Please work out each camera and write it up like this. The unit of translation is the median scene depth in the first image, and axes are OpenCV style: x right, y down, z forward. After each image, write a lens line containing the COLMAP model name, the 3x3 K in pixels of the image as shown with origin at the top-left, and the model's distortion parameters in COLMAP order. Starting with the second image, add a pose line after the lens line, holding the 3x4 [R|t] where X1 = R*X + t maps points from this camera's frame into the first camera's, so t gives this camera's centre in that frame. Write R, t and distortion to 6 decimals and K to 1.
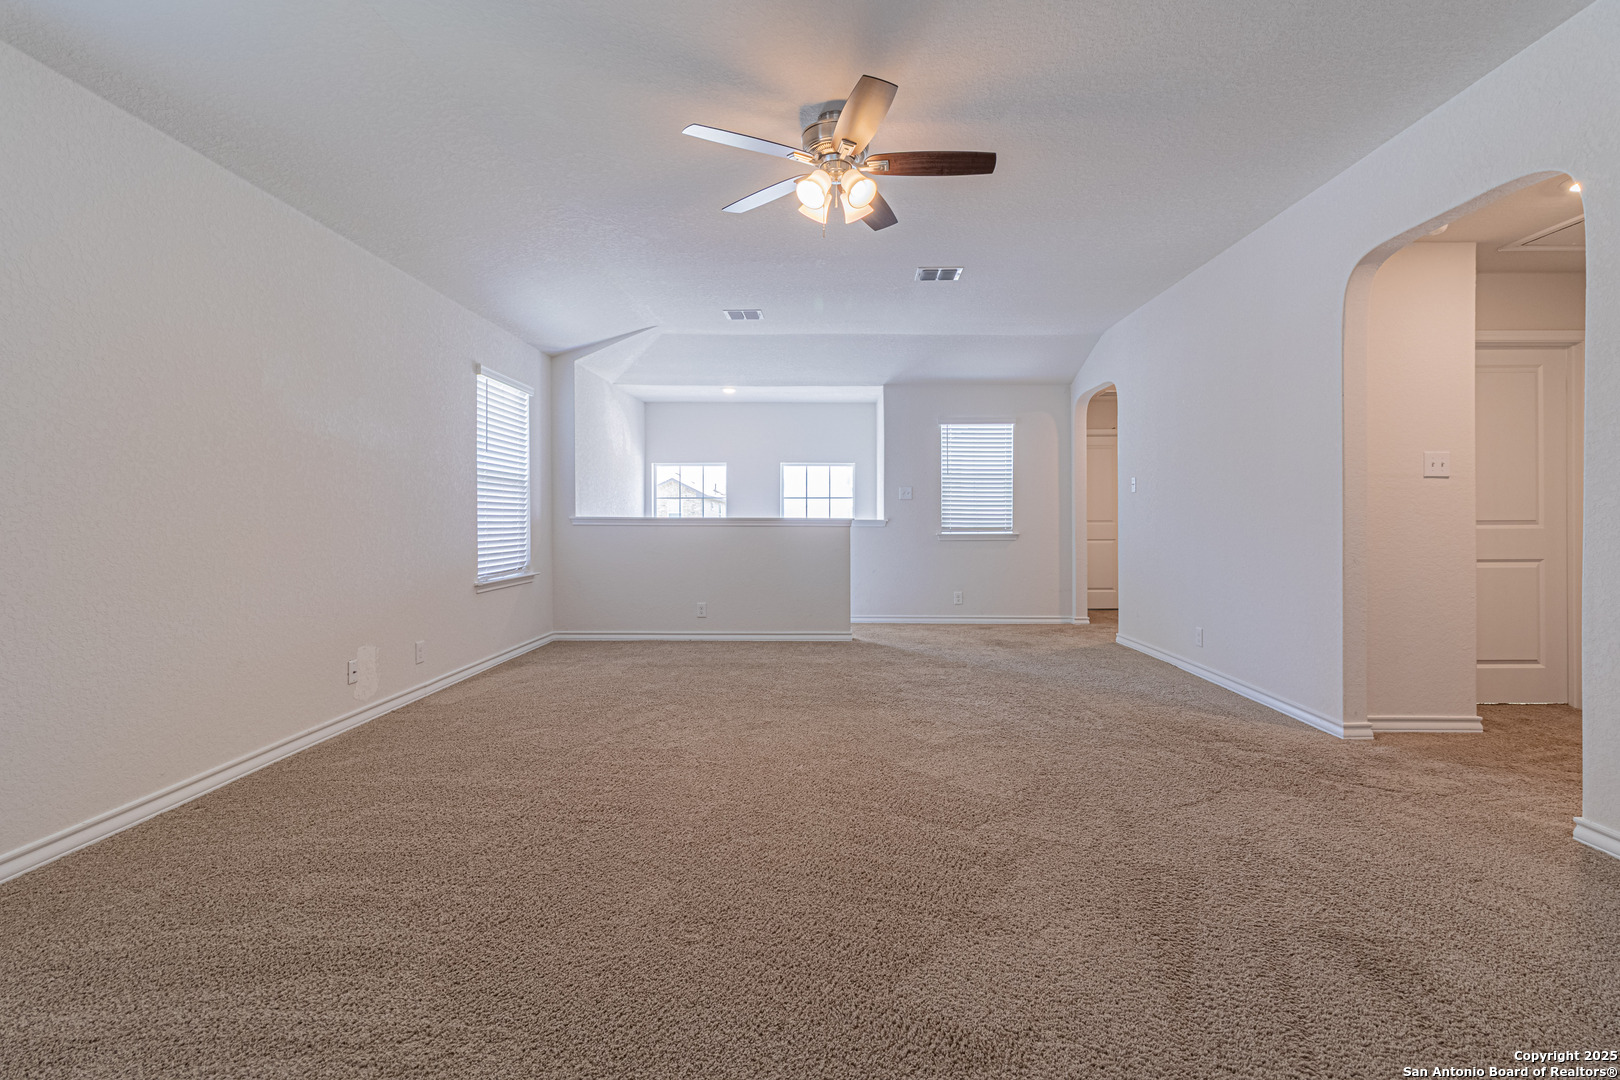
lens RADIAL K [[745.1, 0, 817.7], [0, 745.1, 528.9], [0, 0, 1]] dist [0.004407, 0.000254]
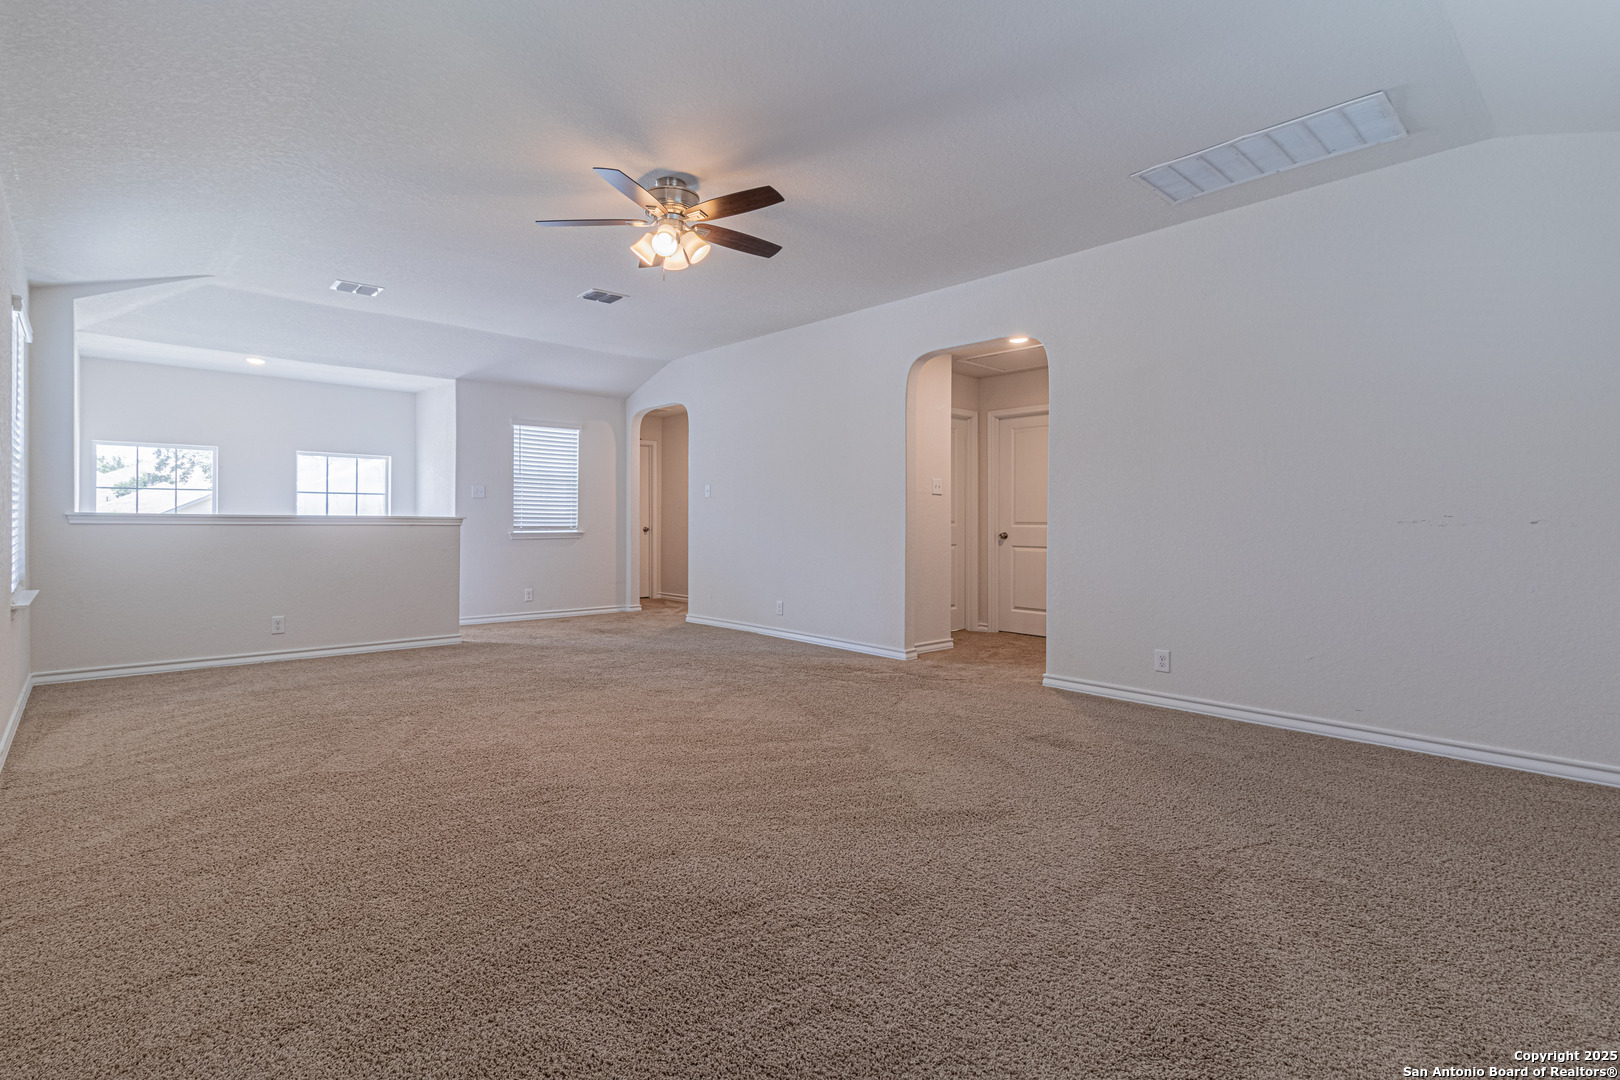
lens RADIAL K [[774.9, 0, 748.9], [0, 774.9, 531.1], [0, 0, 1]] dist [0.000325, -0.000087]
pose [[0.758390, -0.005032, 0.651782, -0.324358], [0.002947, 0.999986, 0.004291, 0.000994], [-0.651795, -0.001333, 0.758394, -0.009508]]
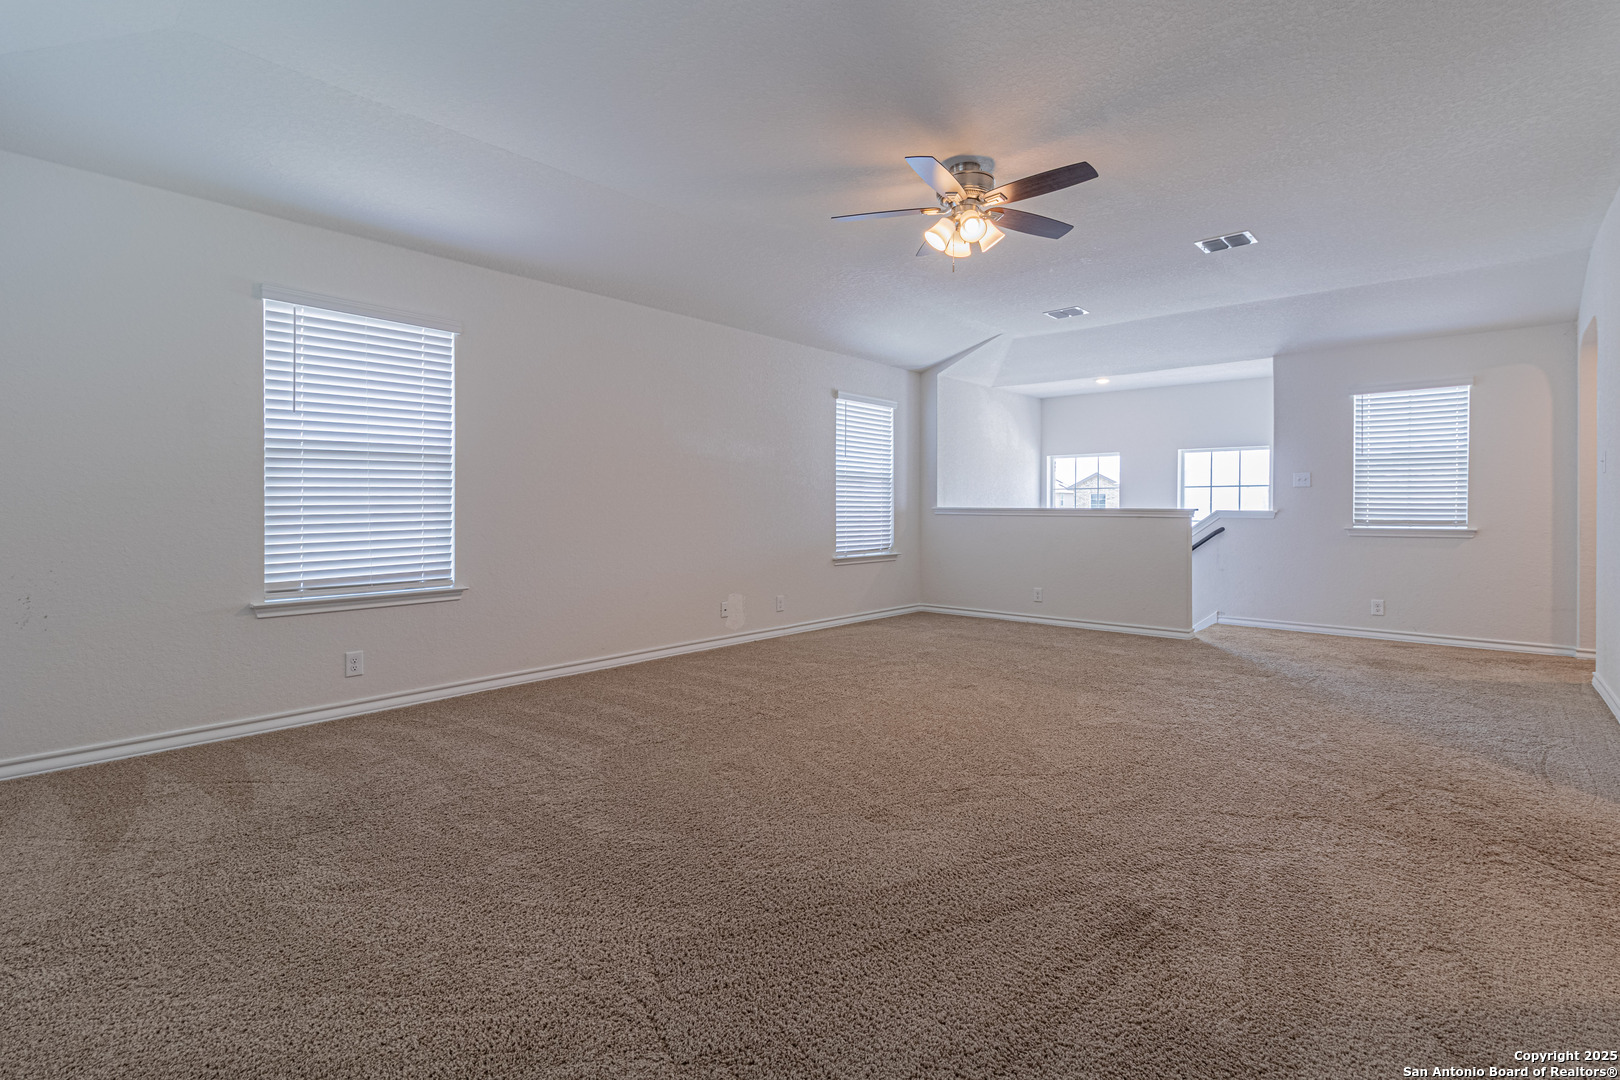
lens RADIAL K [[746.7, 0, 808.3], [0, 746.7, 526.3], [0, 0, 1]] dist [0.007645, -0.000067]
pose [[0.761141, 0.016687, -0.648372, 0.286482], [-0.010519, 0.999855, 0.013385, 0.000074], [0.648501, -0.003368, 0.761206, -0.025968]]
